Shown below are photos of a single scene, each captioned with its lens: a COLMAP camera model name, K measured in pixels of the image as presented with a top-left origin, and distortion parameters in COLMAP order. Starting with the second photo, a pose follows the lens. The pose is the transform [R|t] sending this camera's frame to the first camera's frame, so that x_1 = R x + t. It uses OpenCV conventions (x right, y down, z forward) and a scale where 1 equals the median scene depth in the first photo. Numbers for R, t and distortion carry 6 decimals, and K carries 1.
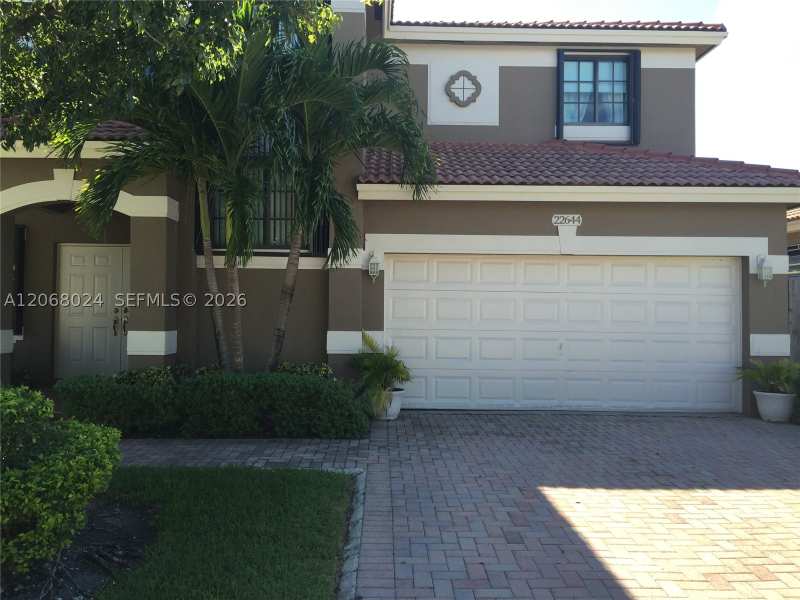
lens RADIAL K [[666.8, 0, 400.0], [0, 666.8, 300.0], [0, 0, 1]] dist [0.065968, 0.001756]
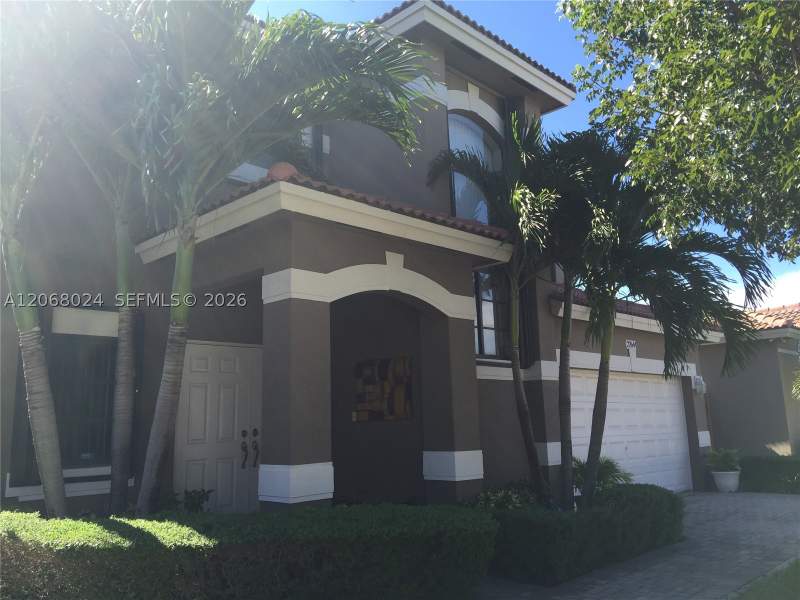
lens RADIAL K [[675.9, 0, 400.0], [0, 675.9, 300.0], [0, 0, 1]] dist [0.002347, 0.001132]
pose [[0.719543, 0.095263, 0.687882, -0.957292], [0.013945, 0.988365, -0.151463, -0.016267], [-0.694307, 0.118576, 0.709843, 0.406338]]
